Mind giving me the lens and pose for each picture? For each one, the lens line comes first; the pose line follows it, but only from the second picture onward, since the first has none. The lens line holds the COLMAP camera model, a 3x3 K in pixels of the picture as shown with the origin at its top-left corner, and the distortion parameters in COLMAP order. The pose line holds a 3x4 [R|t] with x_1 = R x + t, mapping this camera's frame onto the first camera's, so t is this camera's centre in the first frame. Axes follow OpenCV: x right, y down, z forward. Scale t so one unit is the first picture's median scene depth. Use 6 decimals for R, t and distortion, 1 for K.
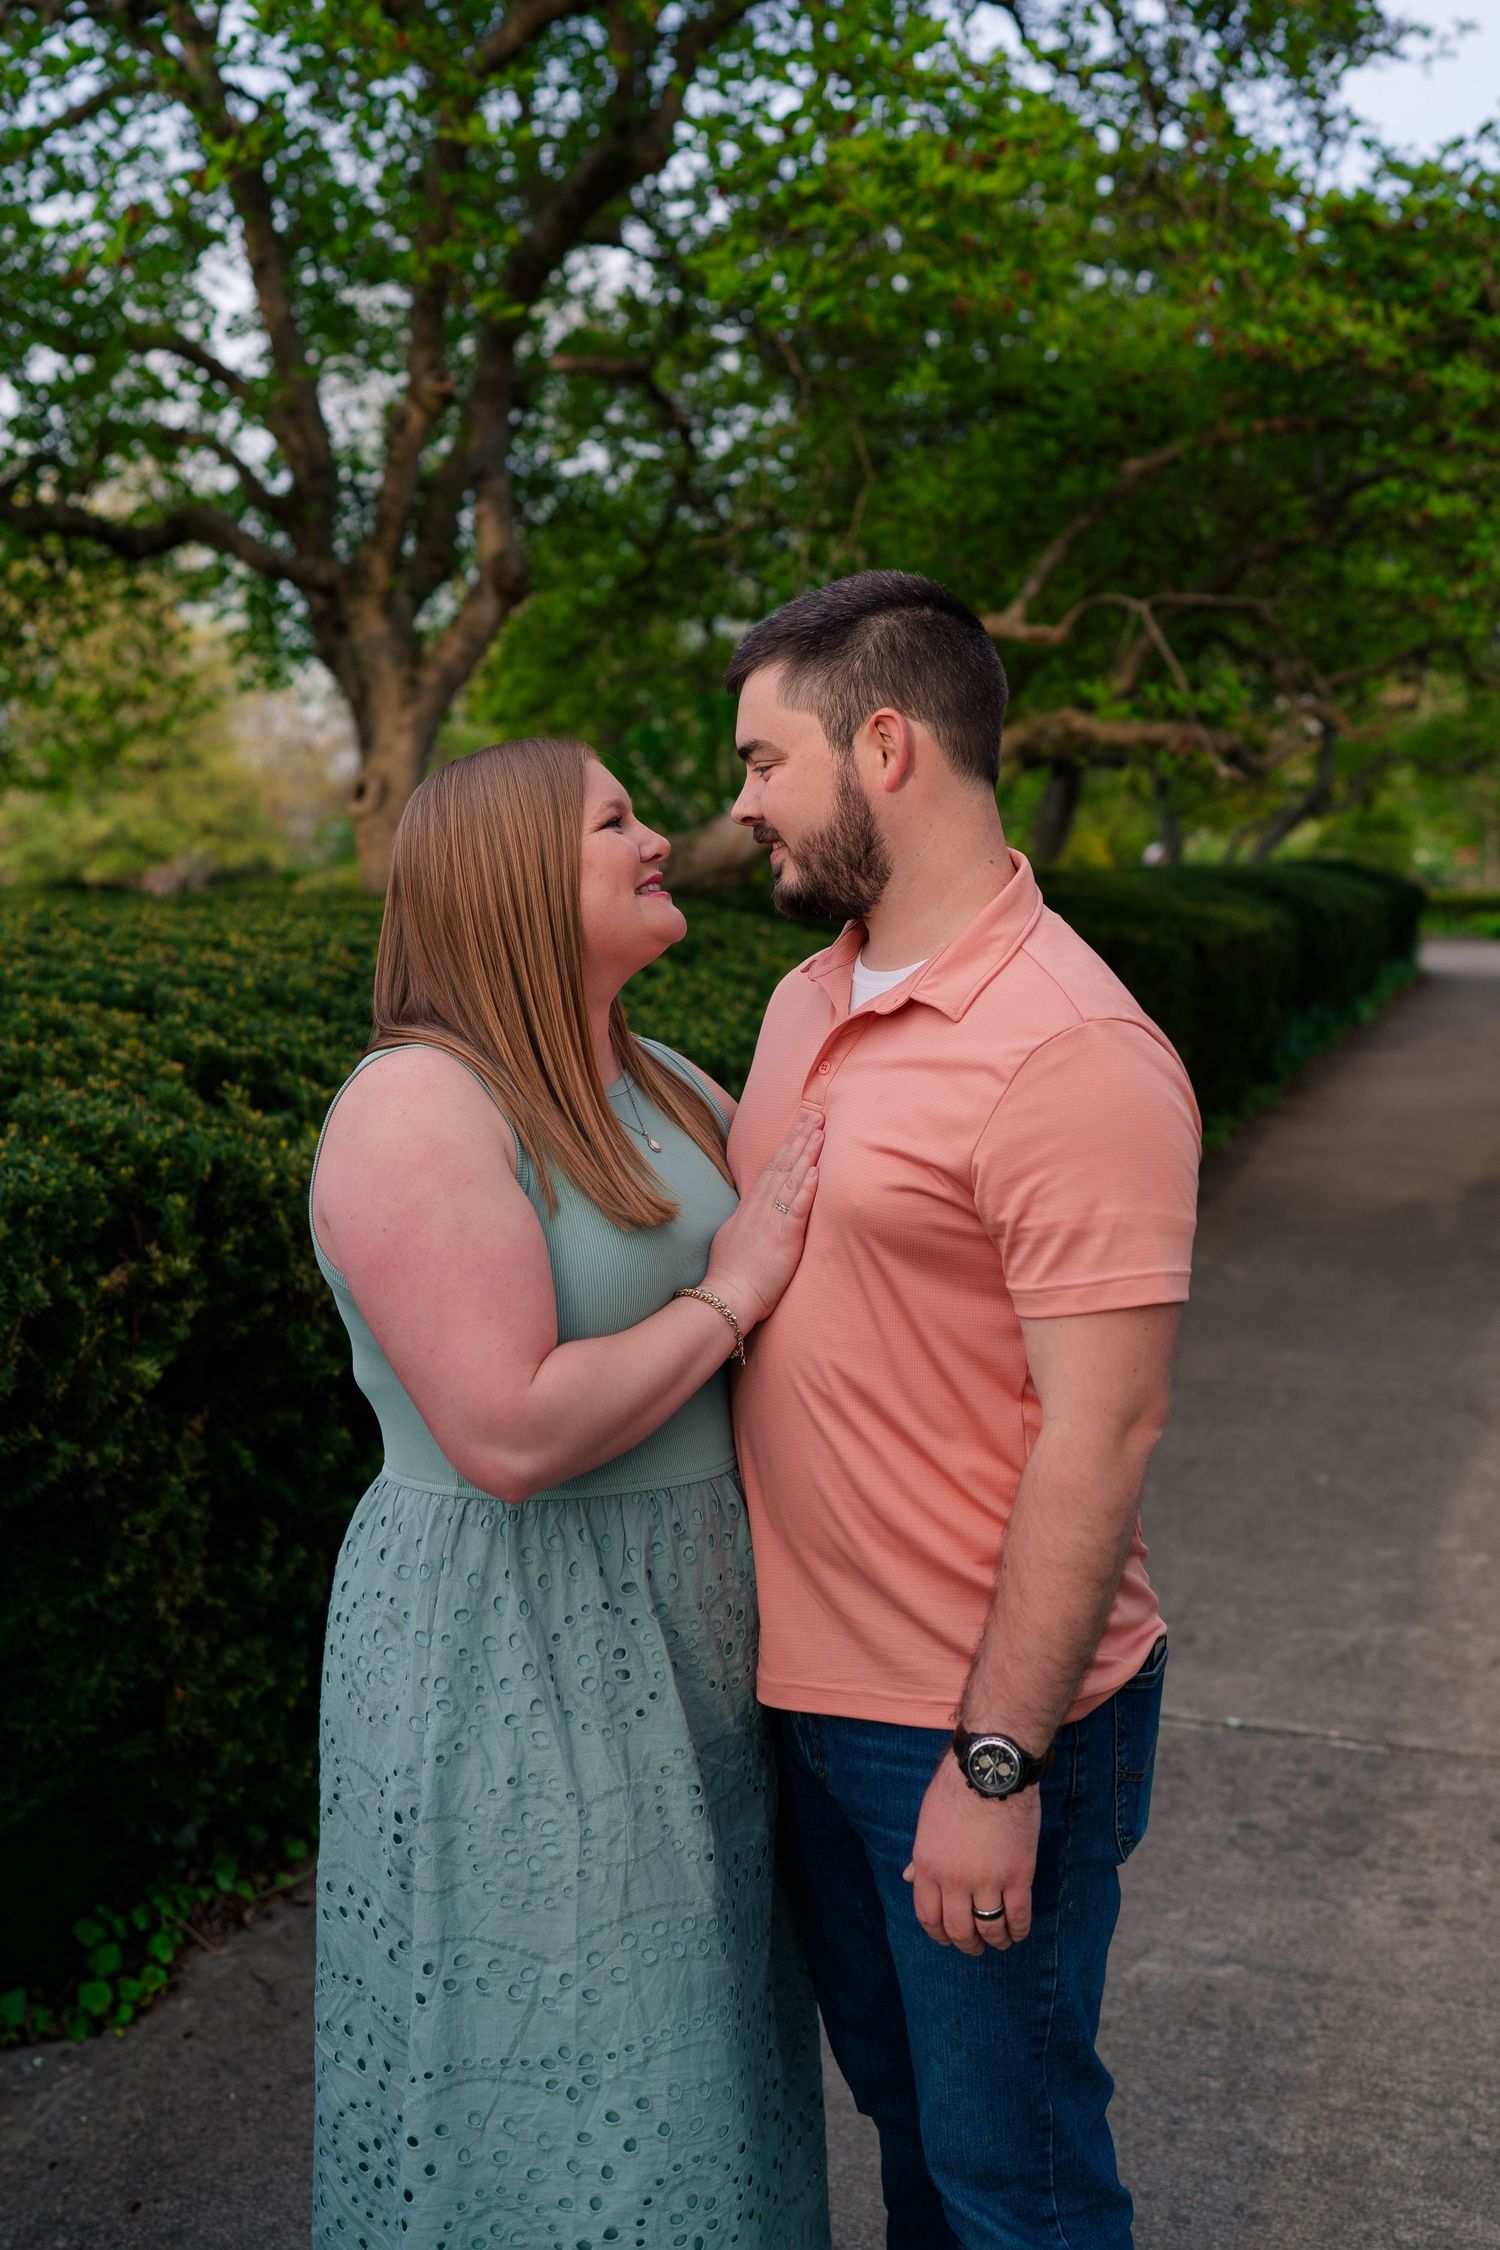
lens RADIAL K [[2217.6, 0, 736.2], [0, 2217.6, 1122.7], [0, 0, 1]] dist [-0.032352, 0.112429]
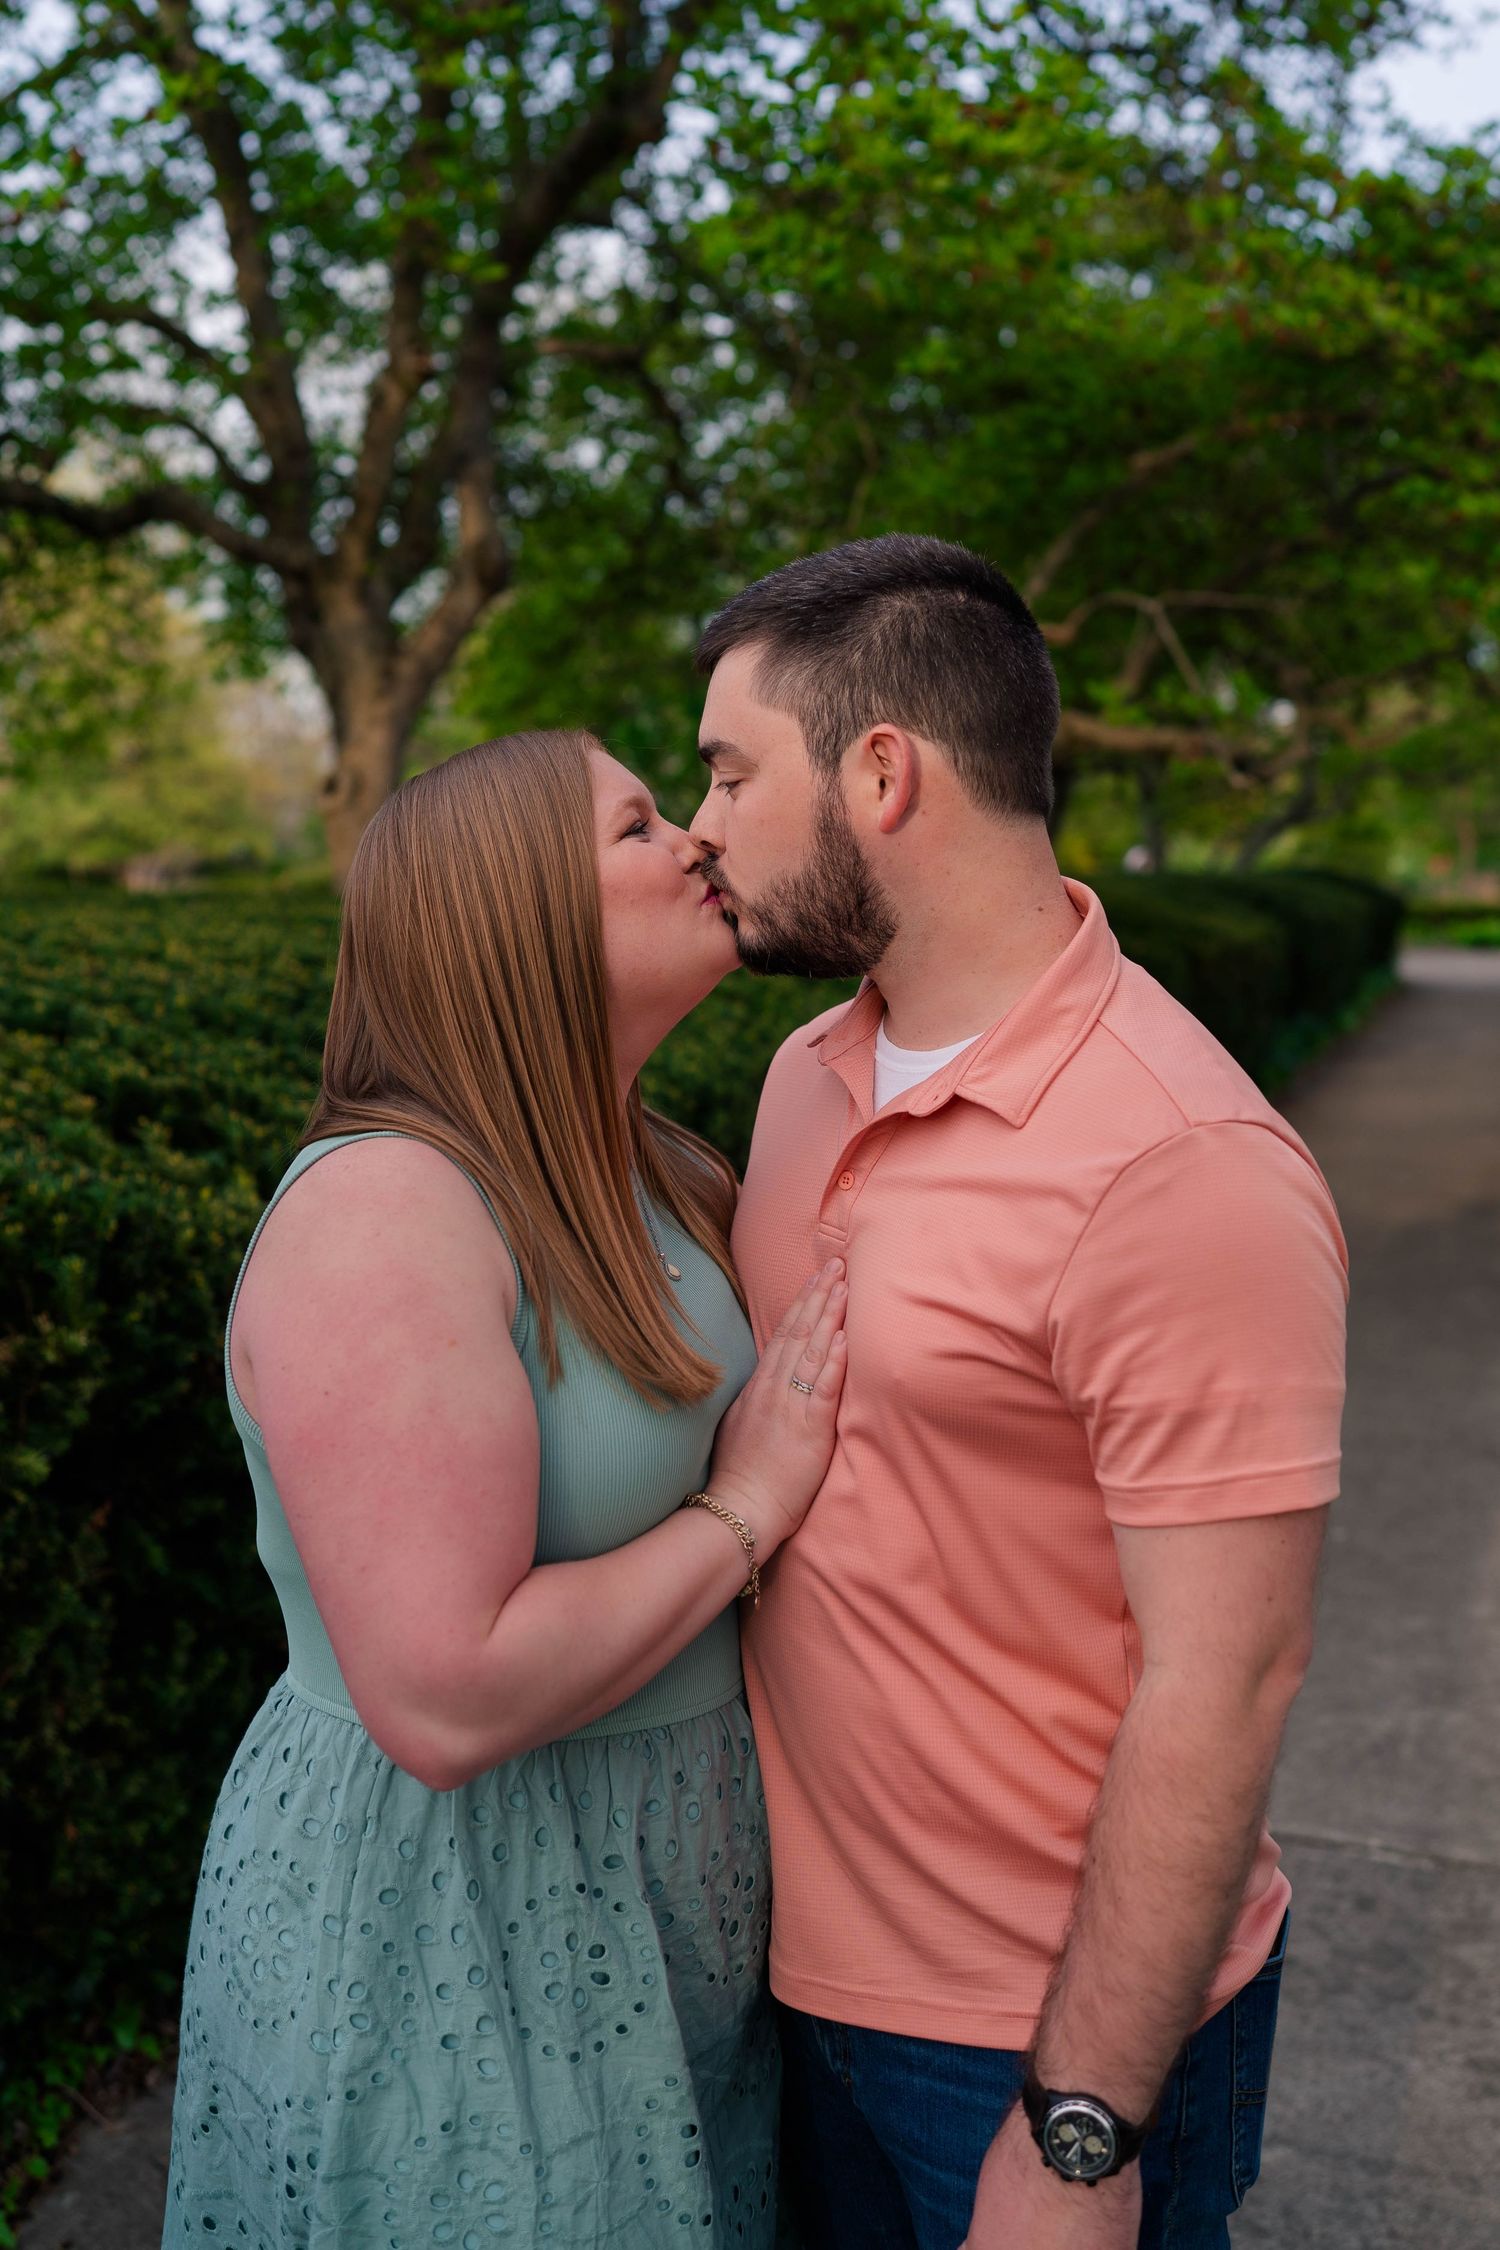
lens RADIAL K [[2175.5, 0, 765.9], [0, 2175.5, 1098.1], [0, 0, 1]] dist [-0.038332, 0.146515]
pose [[0.999665, 0.013202, 0.022282, -0.002596], [-0.013034, 0.999885, -0.007698, -0.017823], [-0.022381, 0.007405, 0.999722, 0.103910]]
